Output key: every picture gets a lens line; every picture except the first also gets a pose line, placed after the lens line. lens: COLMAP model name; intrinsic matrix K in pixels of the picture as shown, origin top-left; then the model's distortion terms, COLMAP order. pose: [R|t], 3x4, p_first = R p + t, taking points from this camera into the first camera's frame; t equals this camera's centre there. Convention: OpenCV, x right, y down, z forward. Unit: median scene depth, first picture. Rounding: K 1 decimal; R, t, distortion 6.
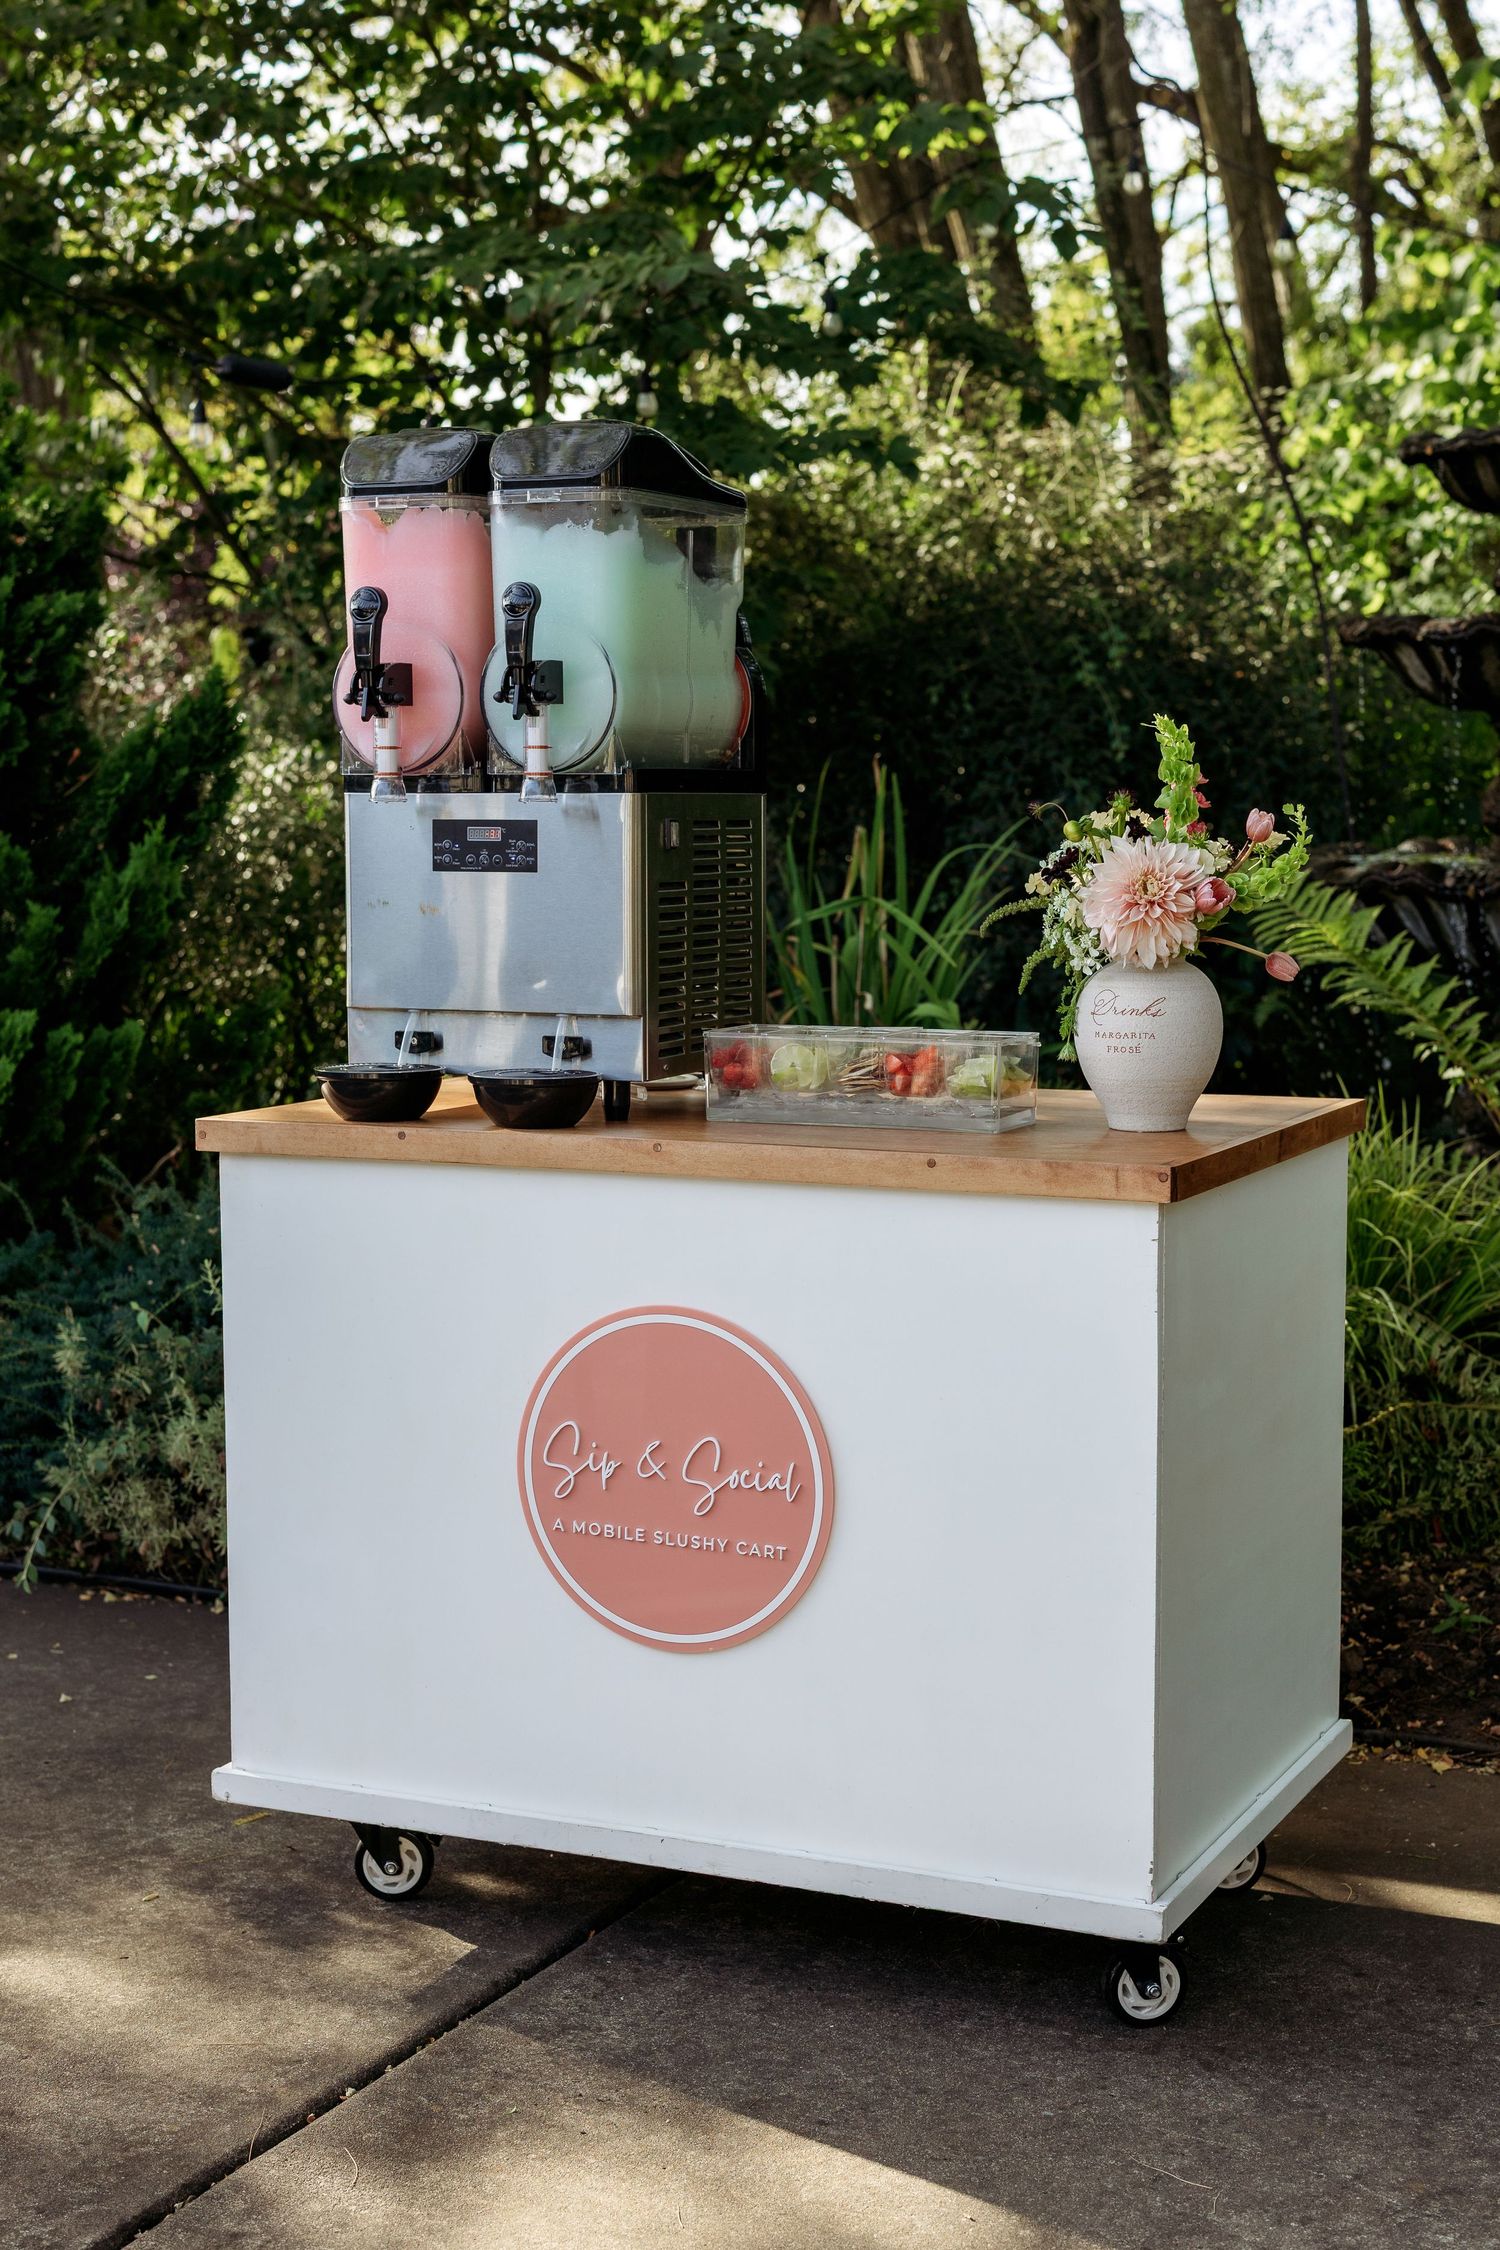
lens RADIAL K [[3303.1, 0, 744.6], [0, 3303.1, 1074.0], [0, 0, 1]] dist [-0.008846, 0.011858]
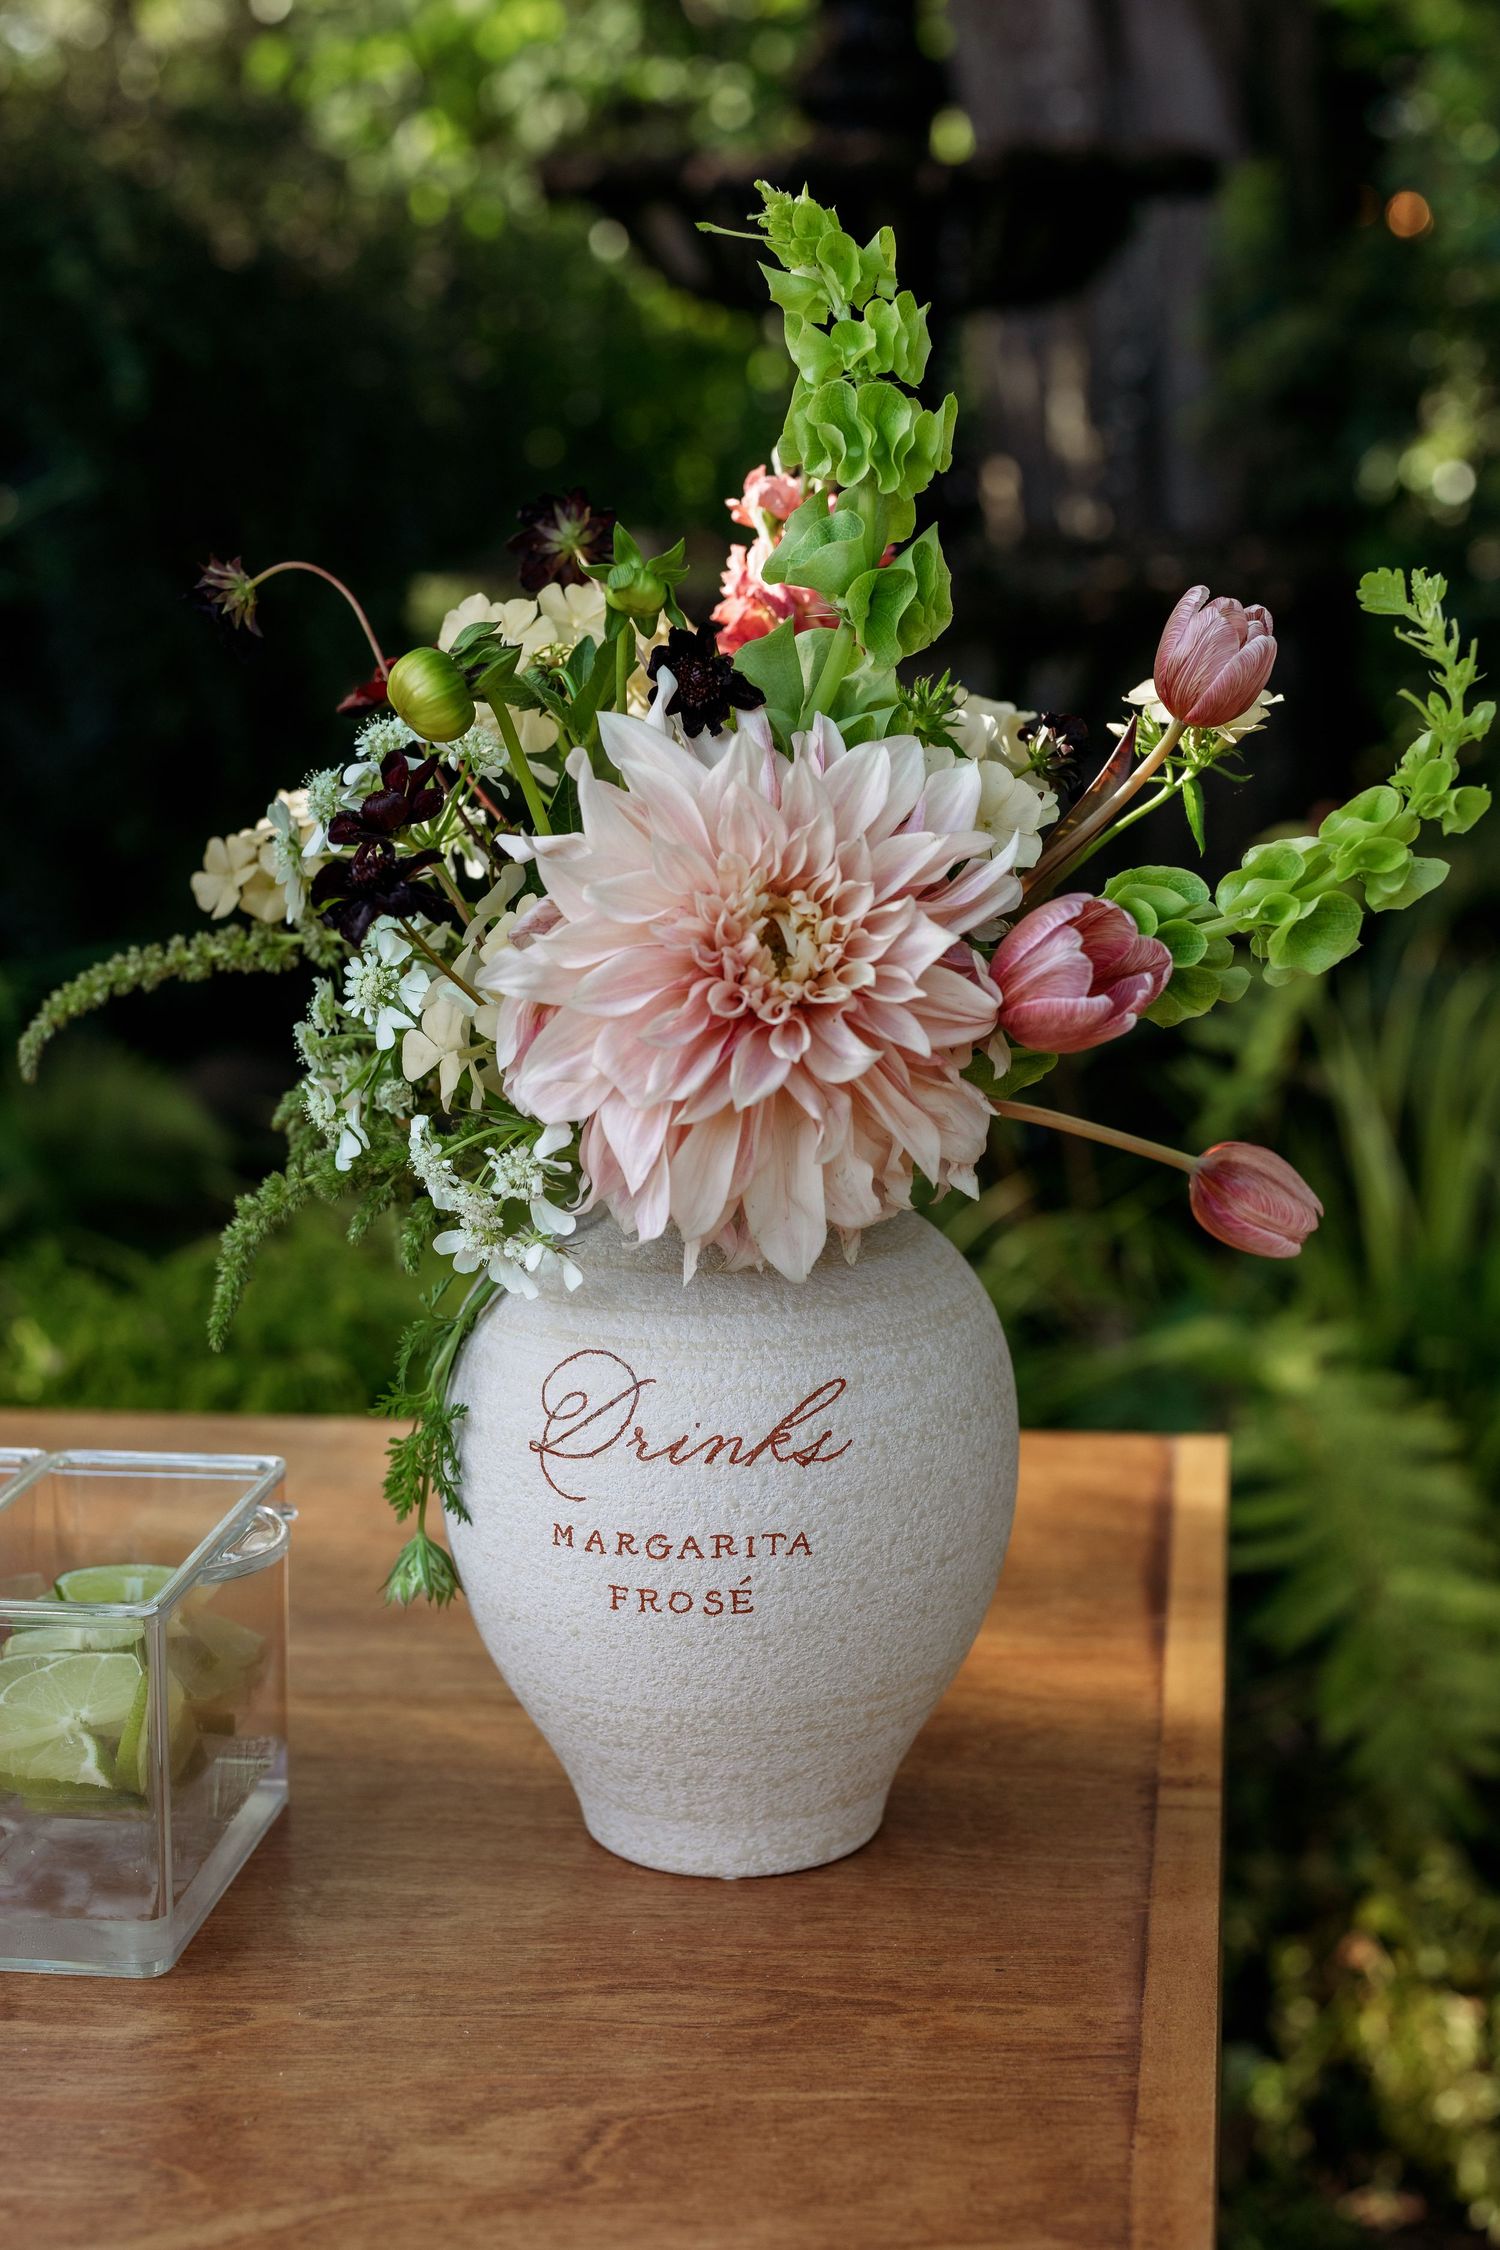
lens RADIAL K [[3303.1, 0, 744.6], [0, 3303.1, 1074.0], [0, 0, 1]] dist [-0.008846, 0.011858]
pose [[0.947990, -0.062322, 0.312140, 0.046614], [0.030820, 0.994009, 0.104863, -0.070990], [-0.316805, -0.089789, 0.944231, 0.777781]]
